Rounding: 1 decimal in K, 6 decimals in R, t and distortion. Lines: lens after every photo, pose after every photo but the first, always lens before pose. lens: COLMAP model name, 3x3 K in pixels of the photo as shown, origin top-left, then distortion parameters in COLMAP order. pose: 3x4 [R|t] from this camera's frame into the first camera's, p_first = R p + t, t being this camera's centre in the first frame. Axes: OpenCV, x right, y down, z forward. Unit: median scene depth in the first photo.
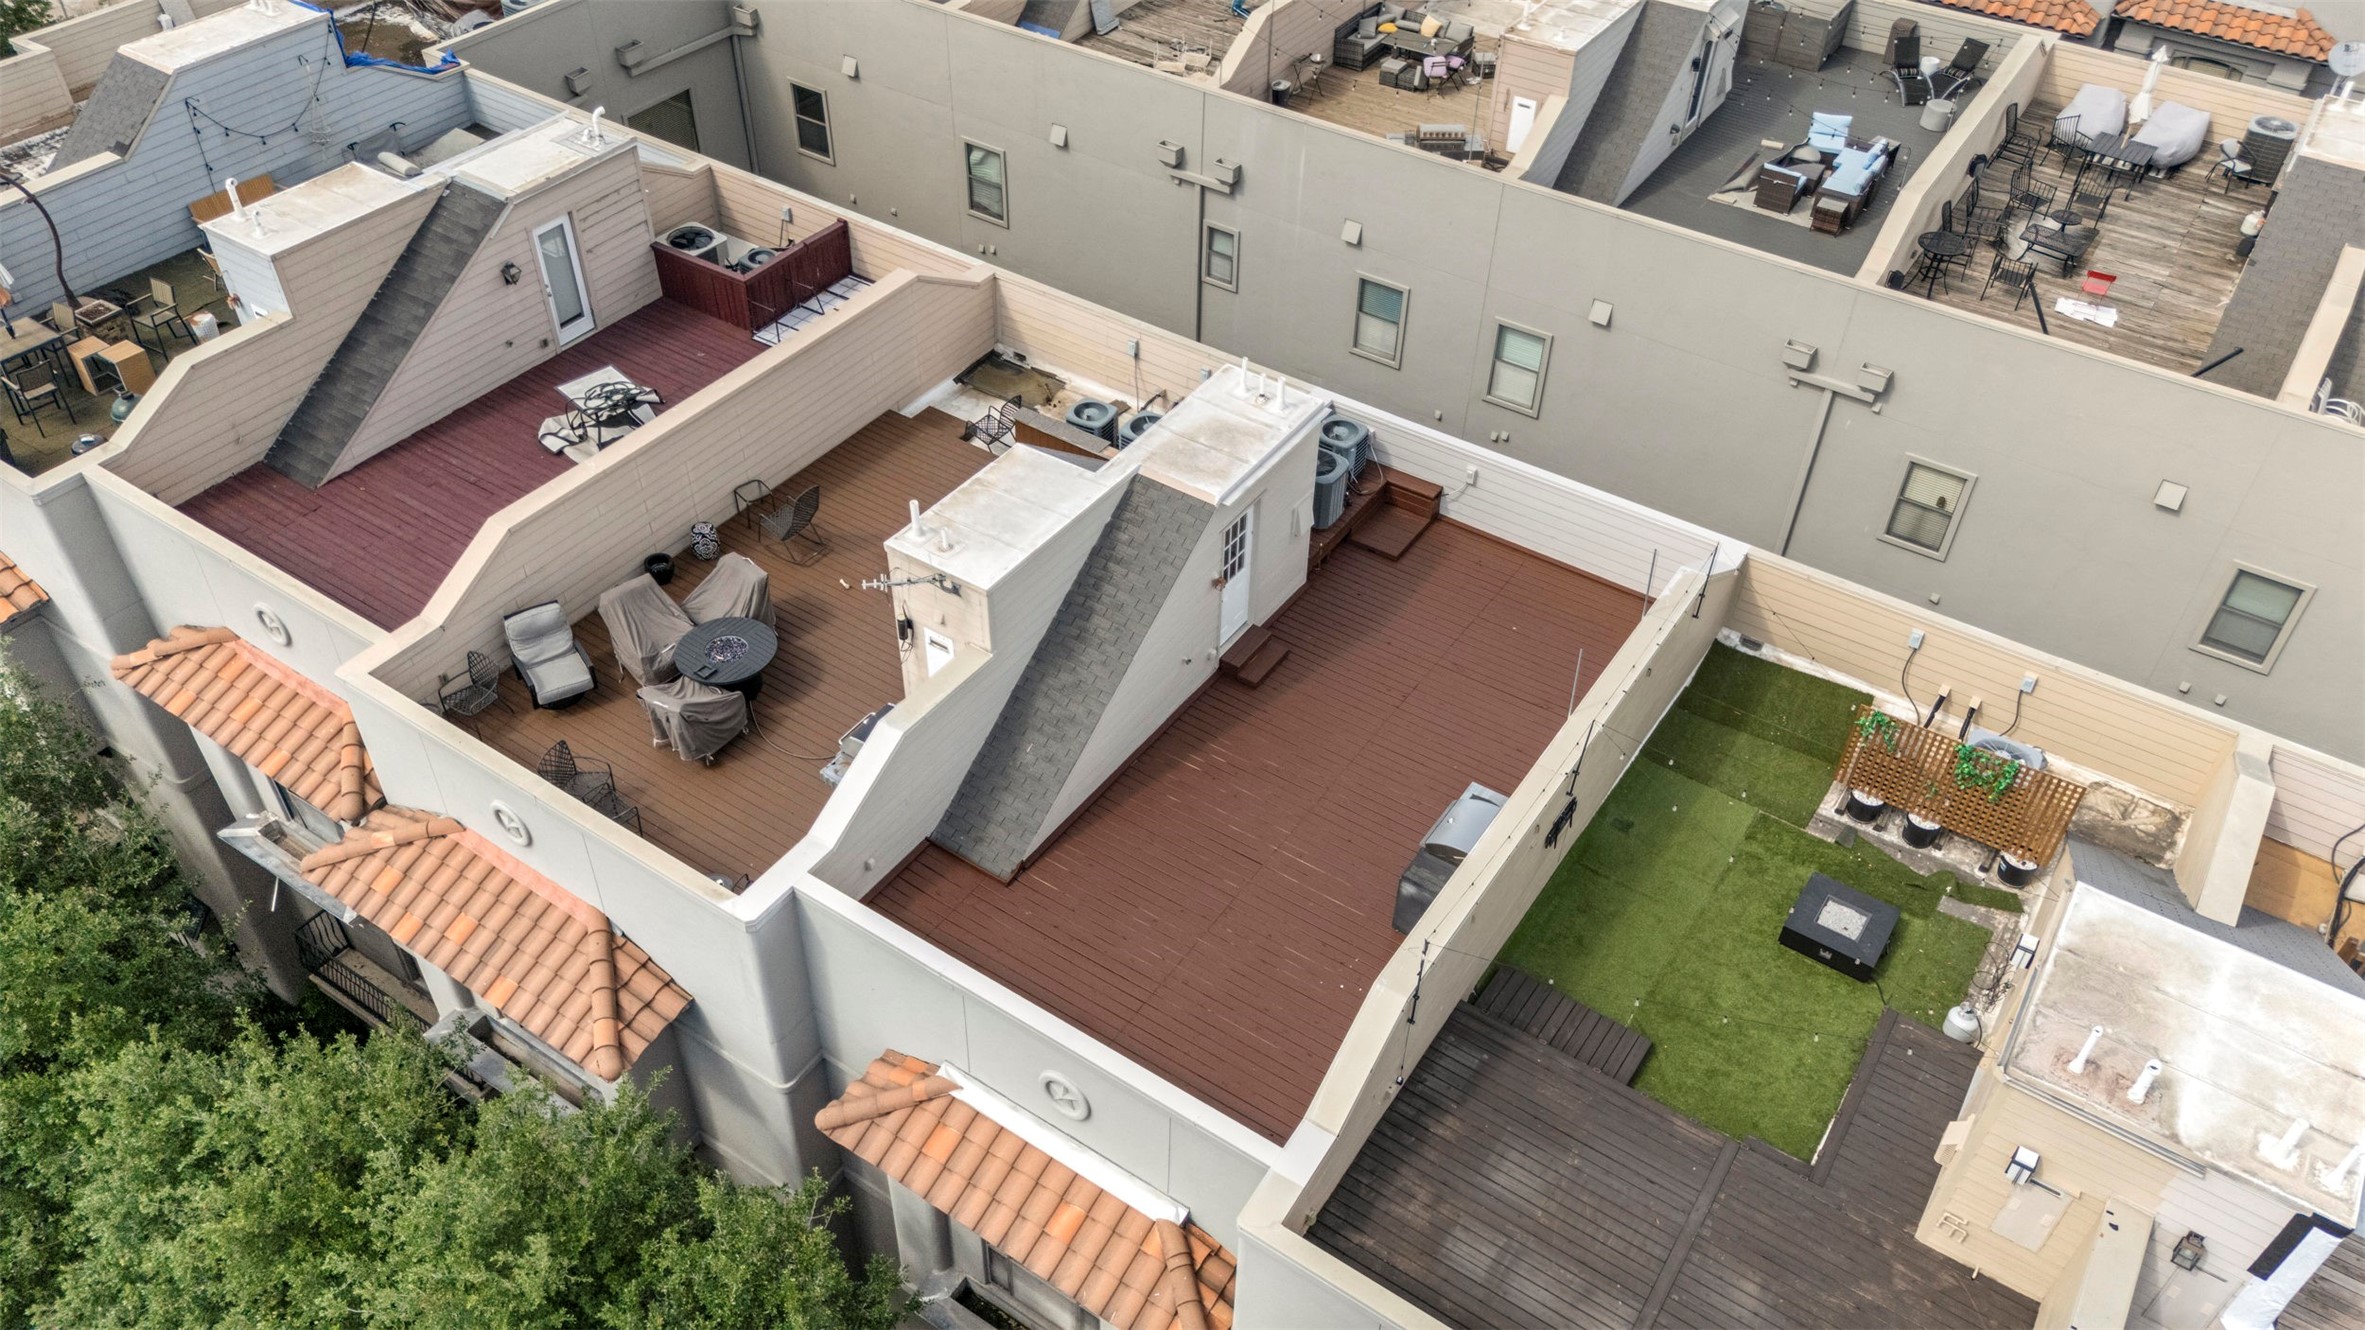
lens RADIAL K [[1748.5, 0, 1197.4], [0, 1748.5, 626.8], [0, 0, 1]] dist [0.023551, -0.009663]
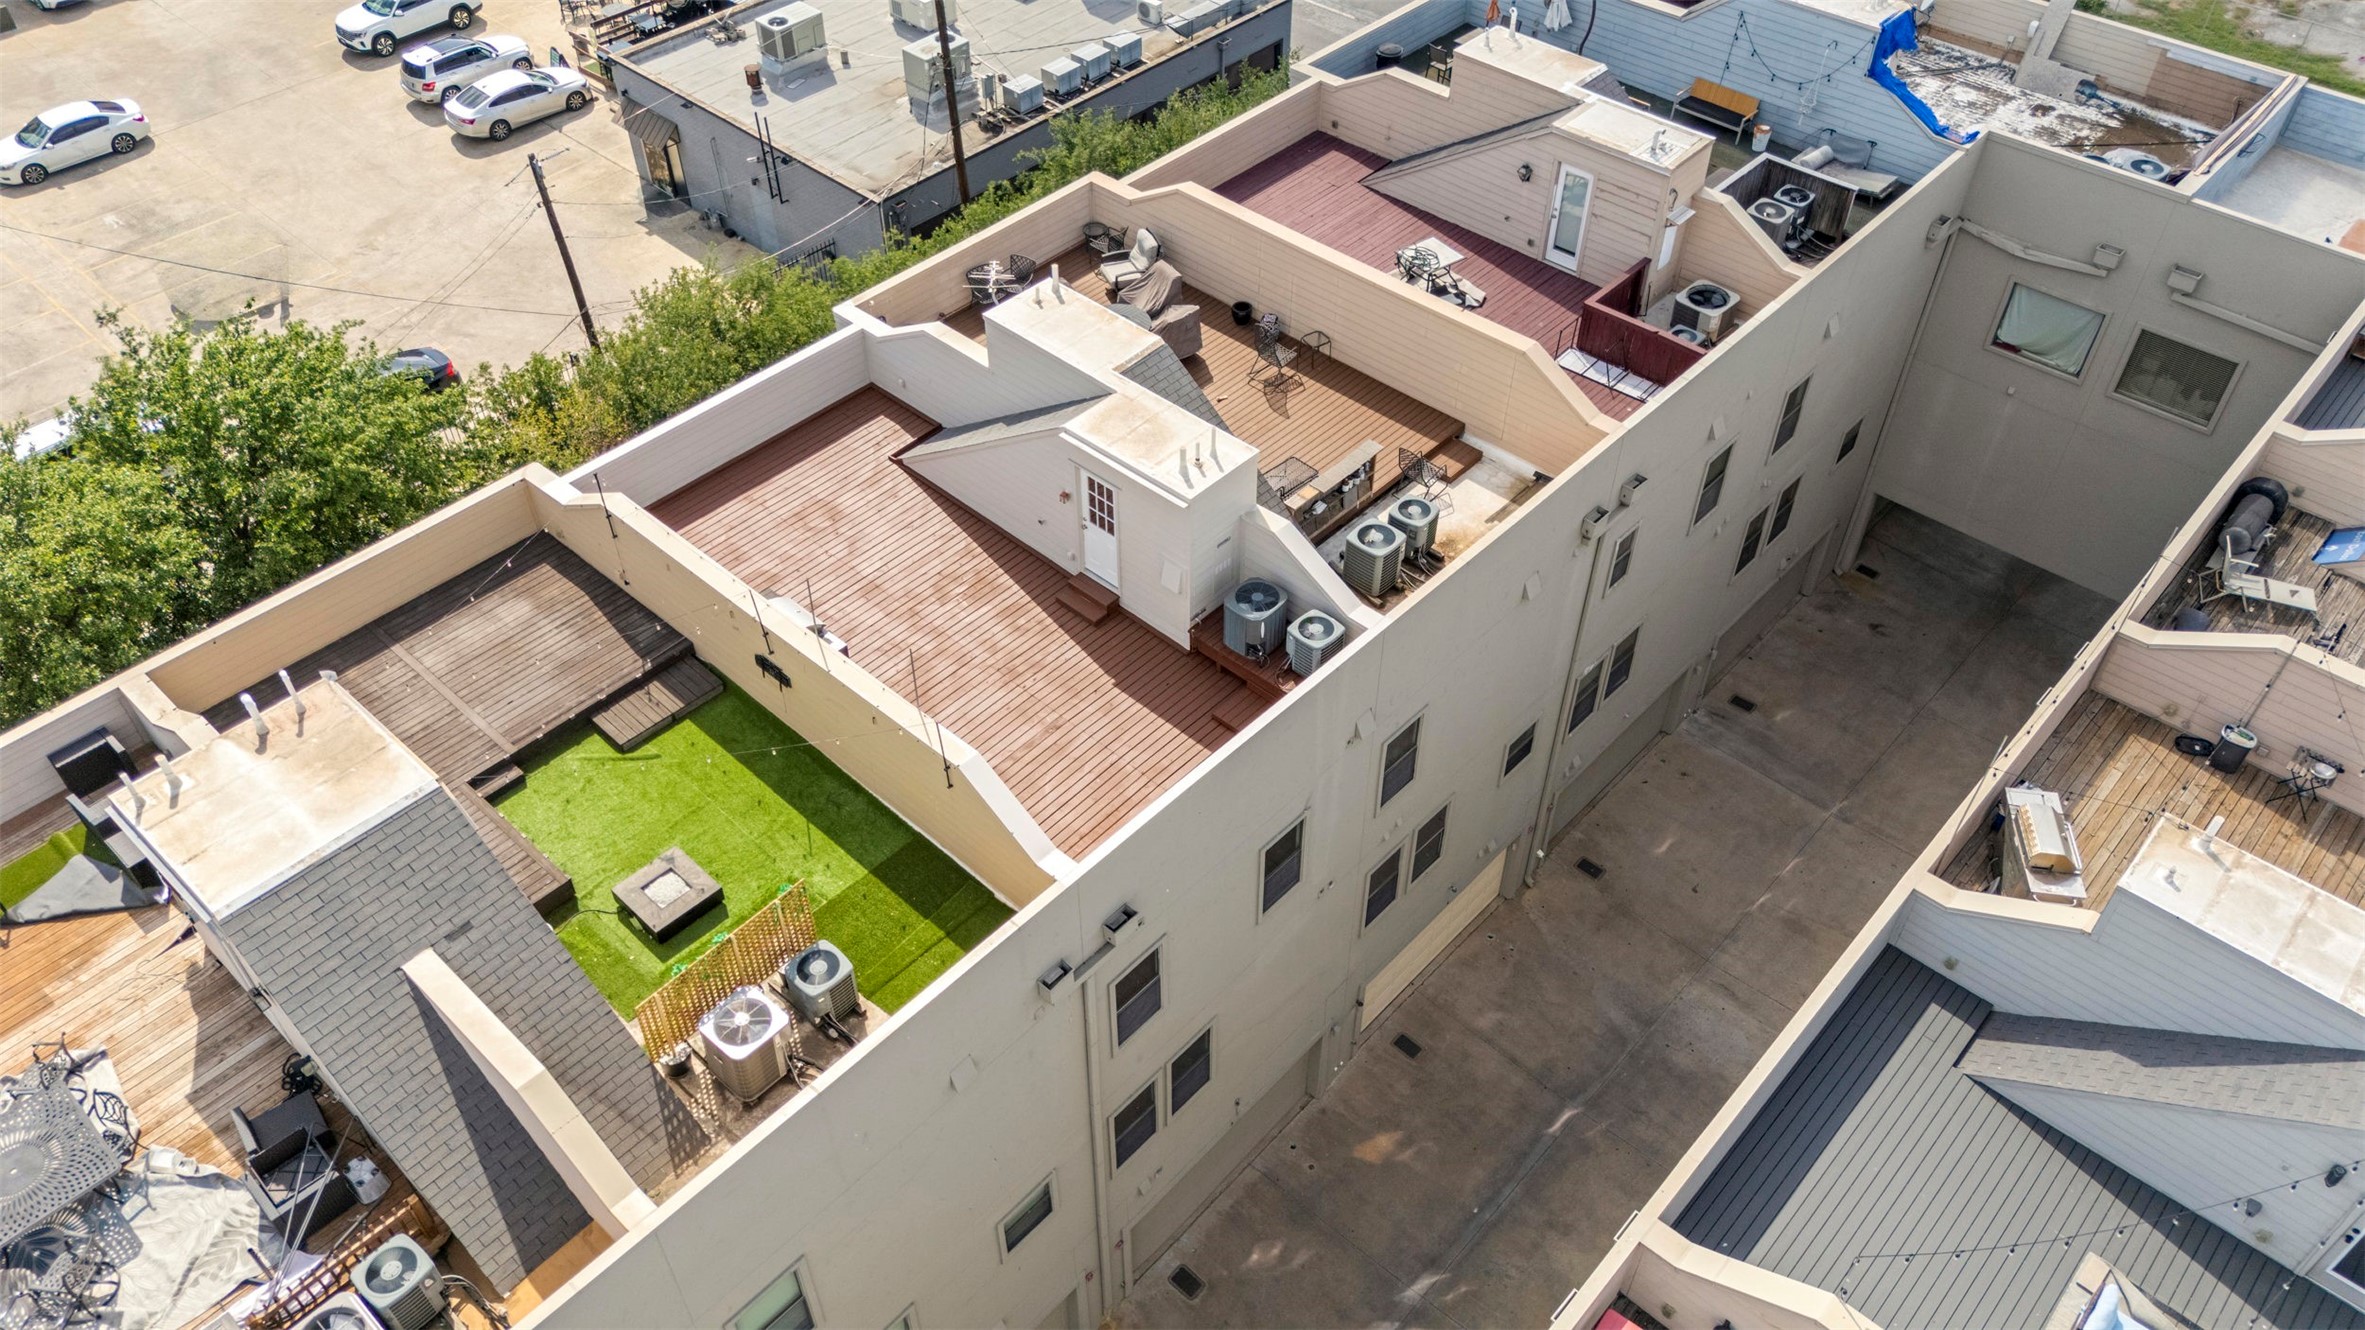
lens RADIAL K [[1699.2, 0, 1182.5], [0, 1699.2, 665.0], [0, 0, 1]] dist [0.028598, -0.000895]
pose [[-0.157534, 0.681171, -0.714975, 0.885511], [-0.655615, 0.469288, 0.591555, -0.690549], [0.738479, 0.561939, 0.372657, 0.641935]]
